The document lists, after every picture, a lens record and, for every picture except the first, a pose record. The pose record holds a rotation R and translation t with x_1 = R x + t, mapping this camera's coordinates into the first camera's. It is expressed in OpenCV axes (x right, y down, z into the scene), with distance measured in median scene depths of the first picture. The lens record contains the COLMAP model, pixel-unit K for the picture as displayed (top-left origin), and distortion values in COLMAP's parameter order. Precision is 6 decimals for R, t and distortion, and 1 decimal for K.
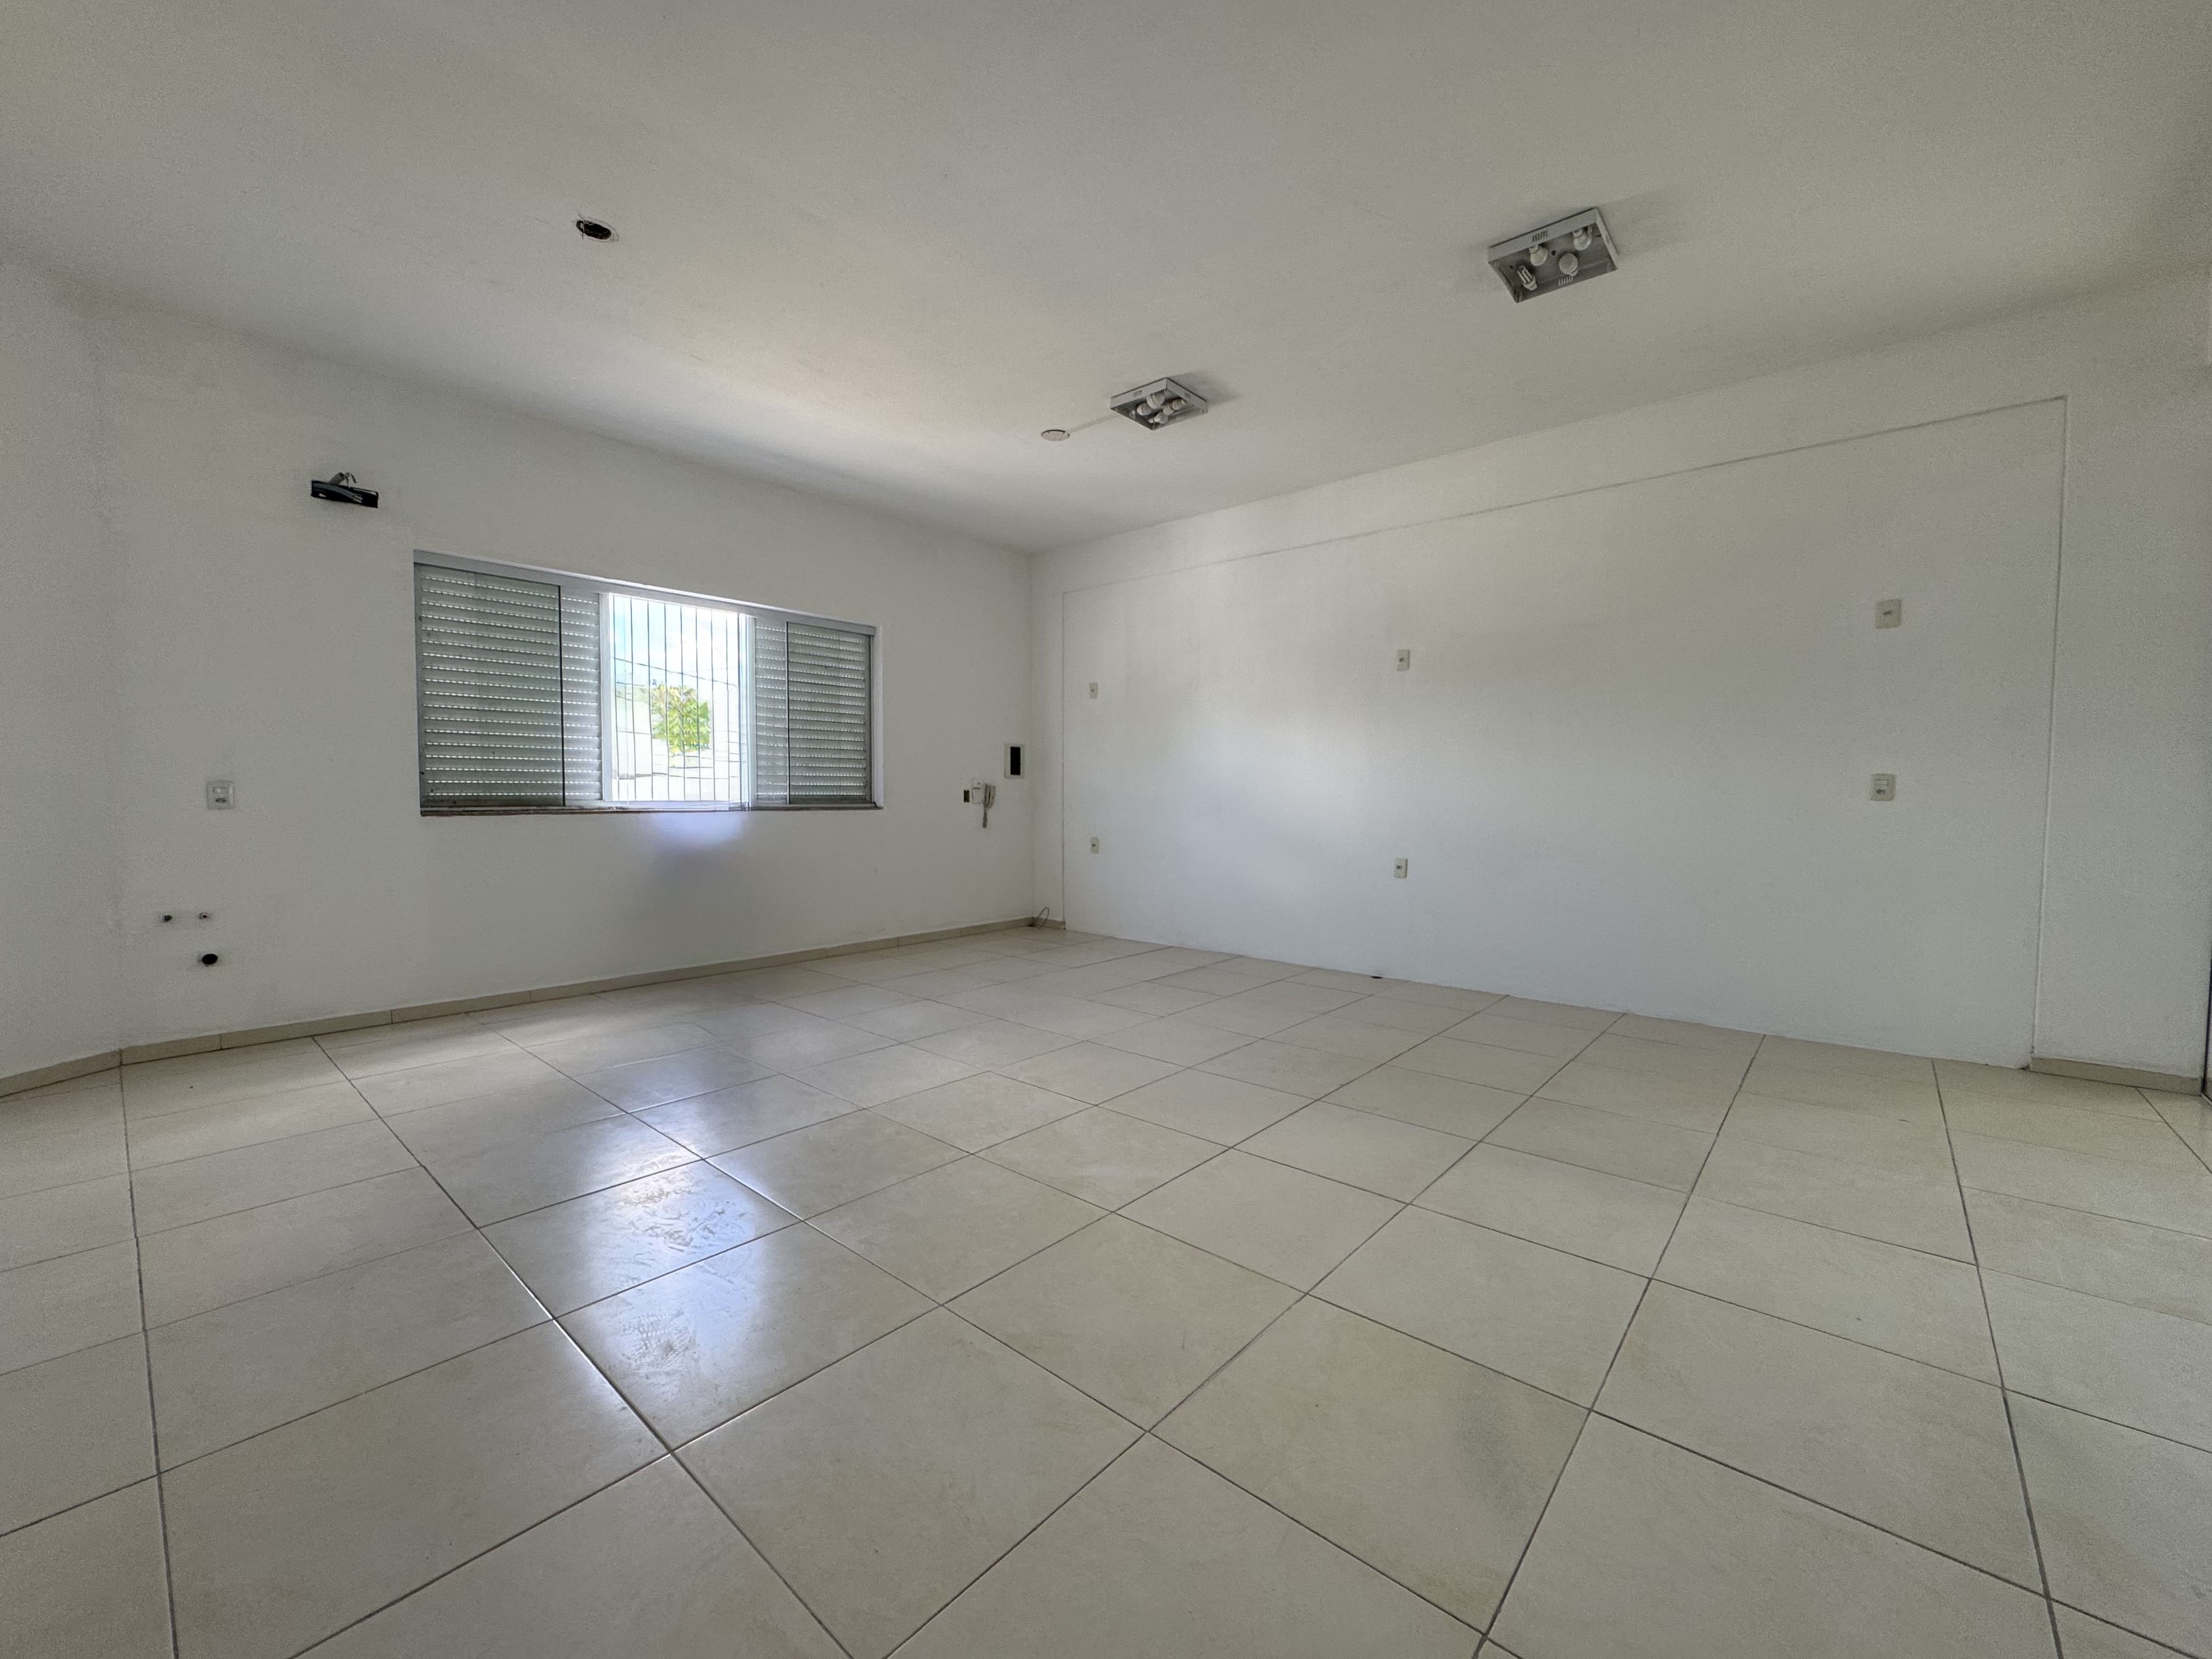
lens RADIAL K [[880.2, 0, 1107.5], [0, 880.2, 829.5], [0, 0, 1]] dist [-0.002181, -0.000248]
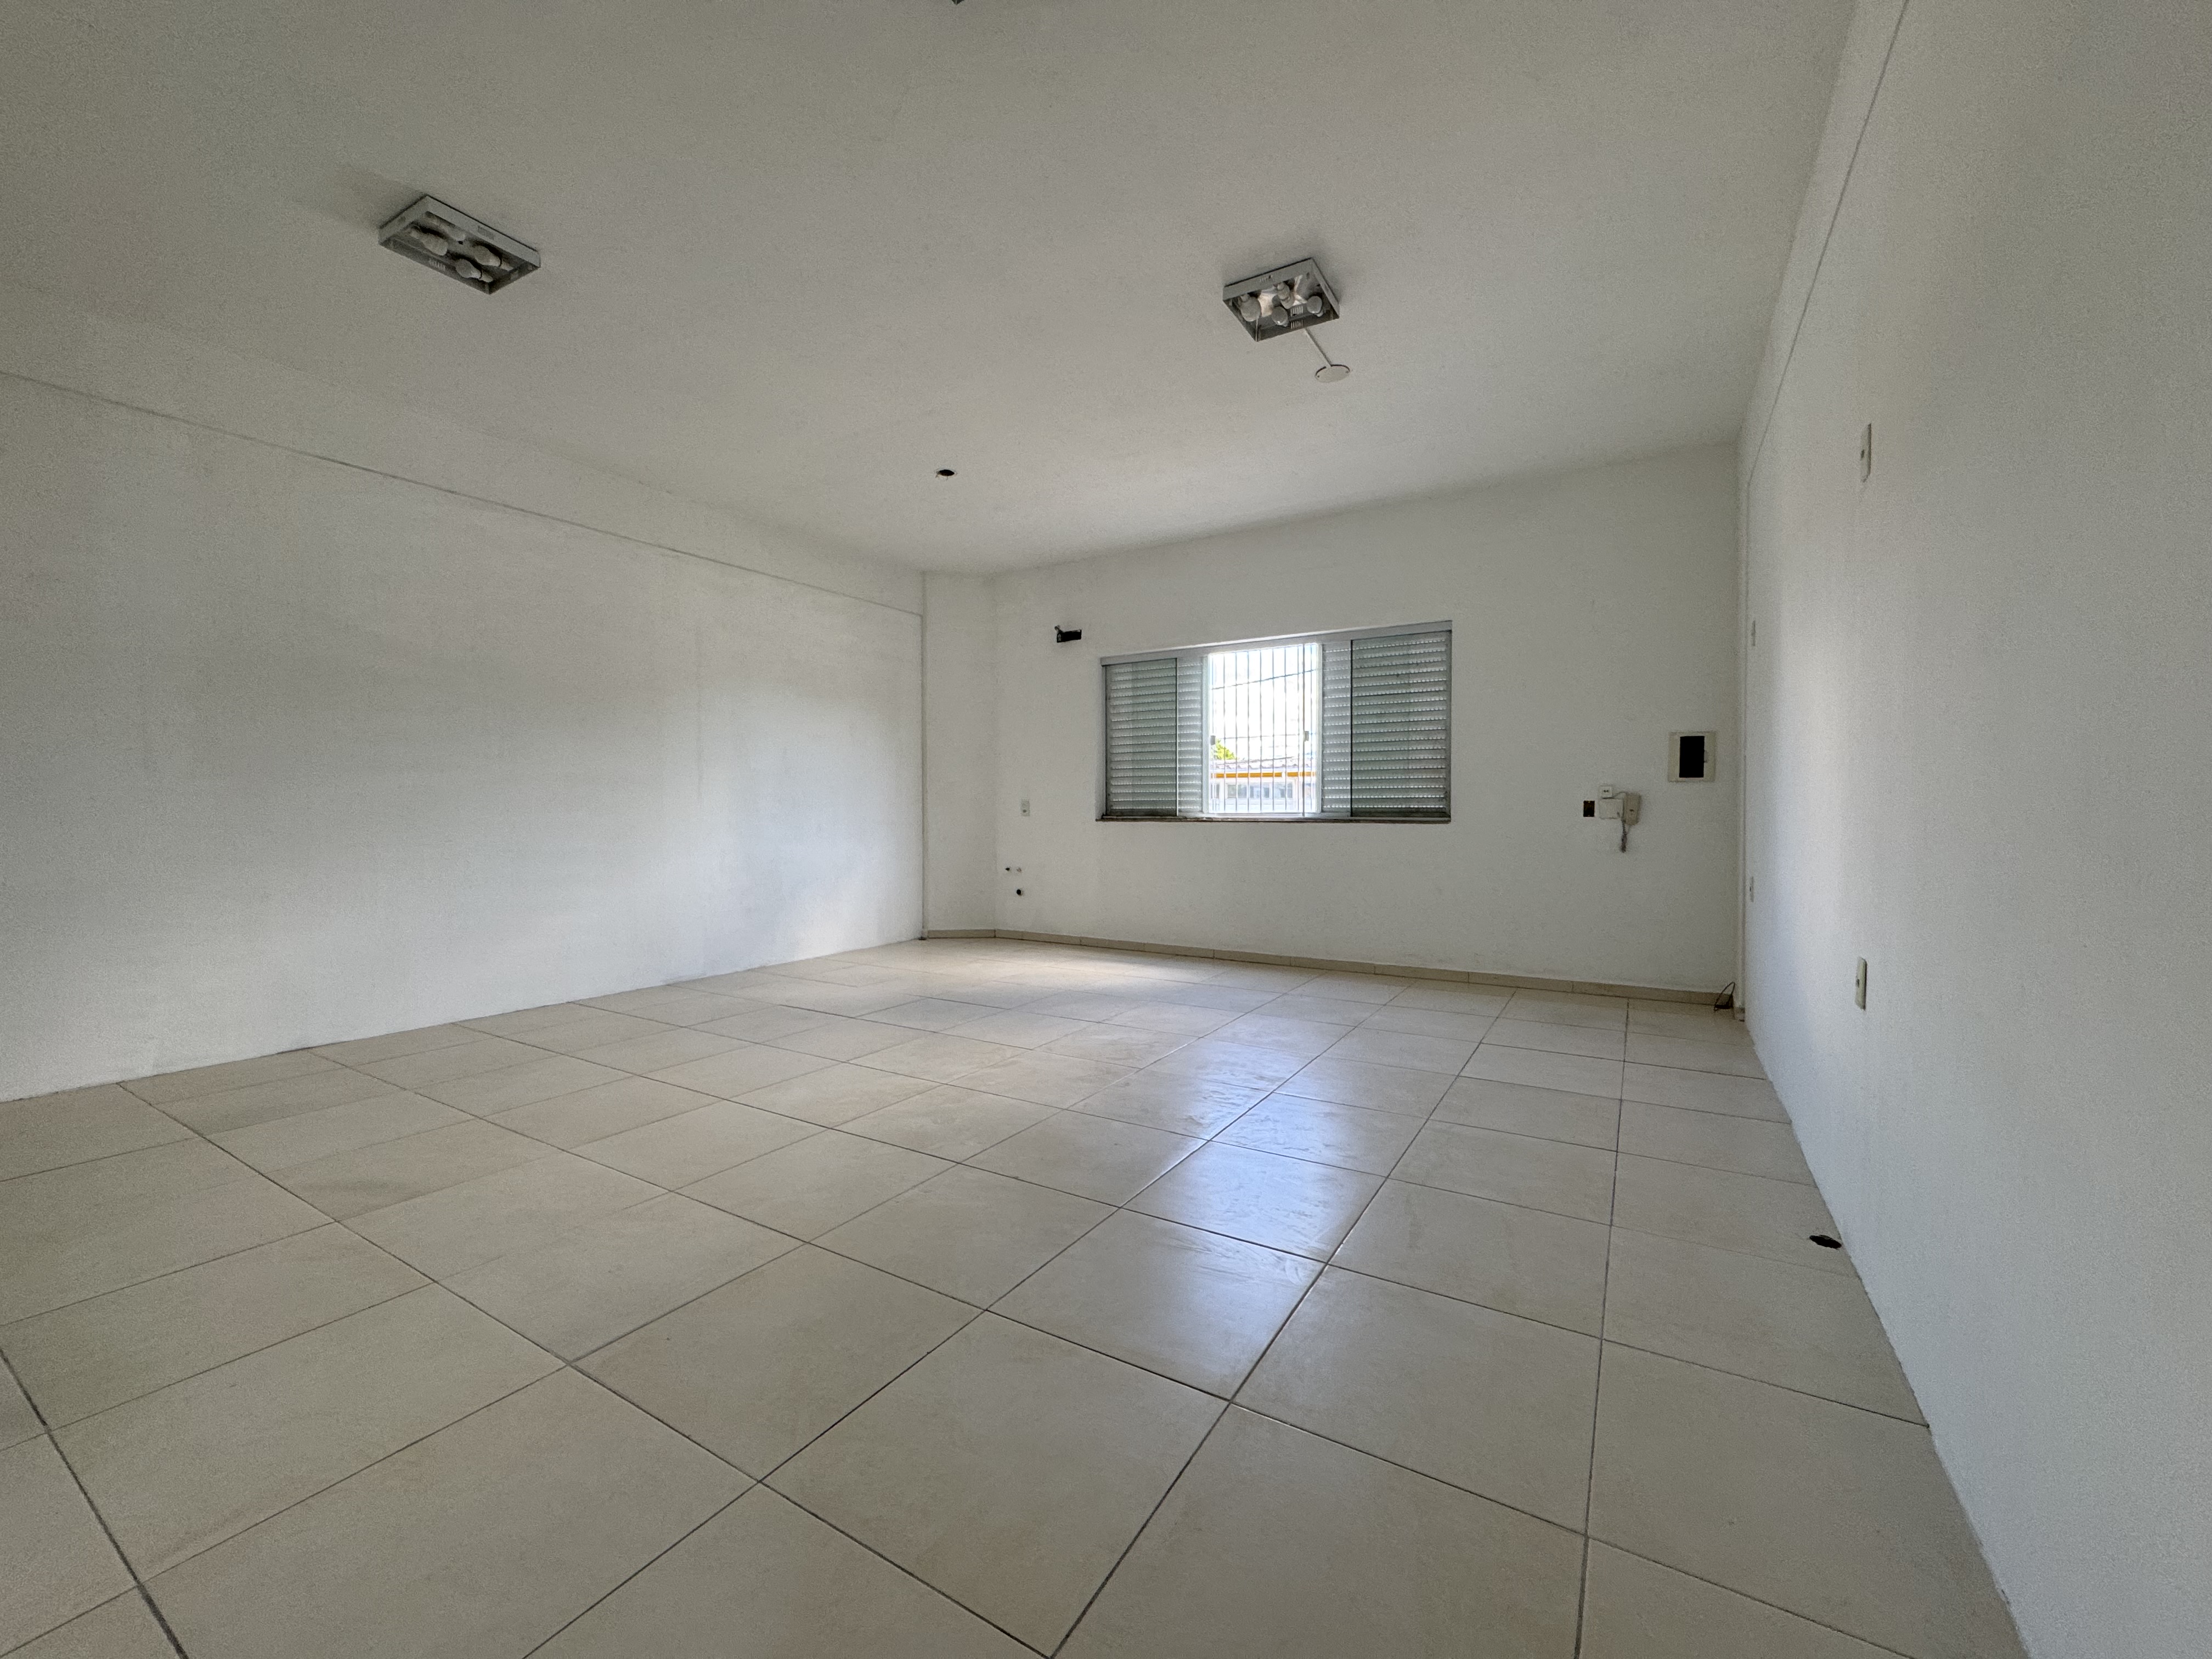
lens RADIAL K [[881.2, 0, 1107.8], [0, 881.2, 829.4], [0, 0, 1]] dist [-0.002948, 0.000485]
pose [[0.166174, 0.018860, -0.985916, 0.751016], [-0.040042, 0.999122, 0.012364, -0.019114], [0.985283, 0.037423, 0.166783, 0.683493]]
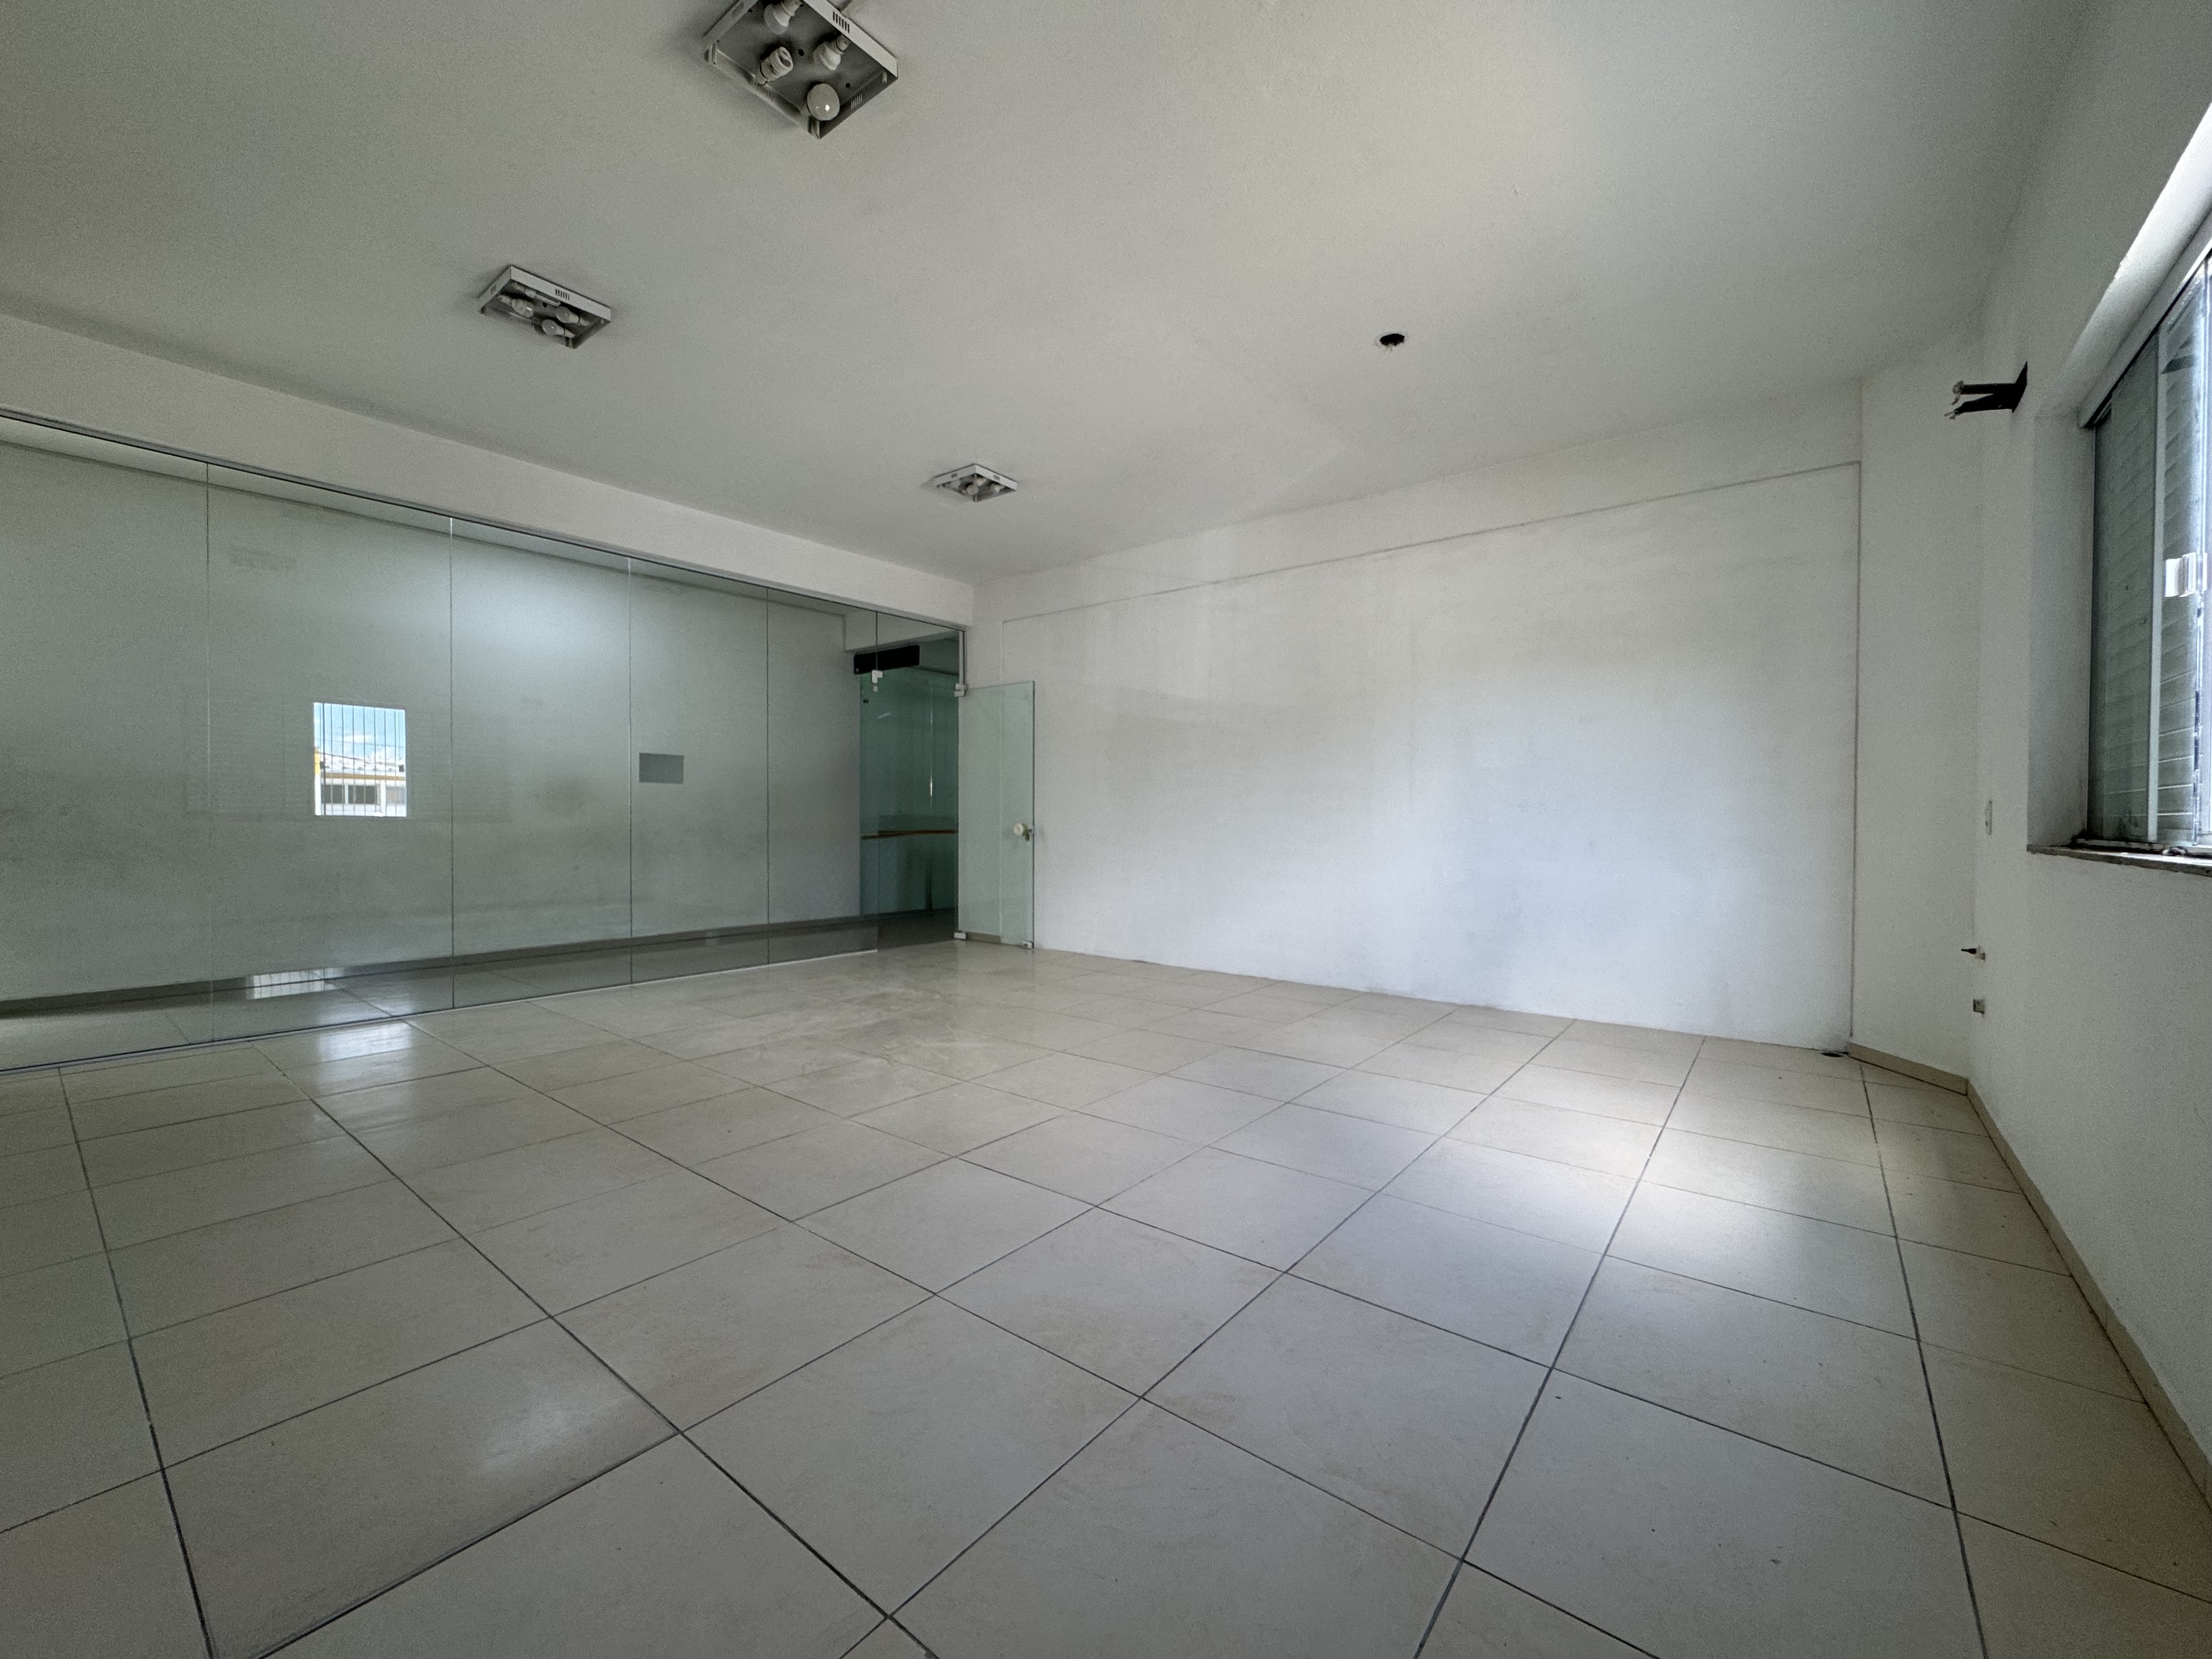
lens RADIAL K [[883.7, 0, 1106.7], [0, 883.7, 829.8], [0, 0, 1]] dist [-0.003295, 0.000308]
pose [[-0.998967, -0.008555, -0.044639, -0.096299], [-0.011148, 0.998245, 0.058159, -0.053467], [0.044063, 0.058596, -0.997309, 1.445096]]
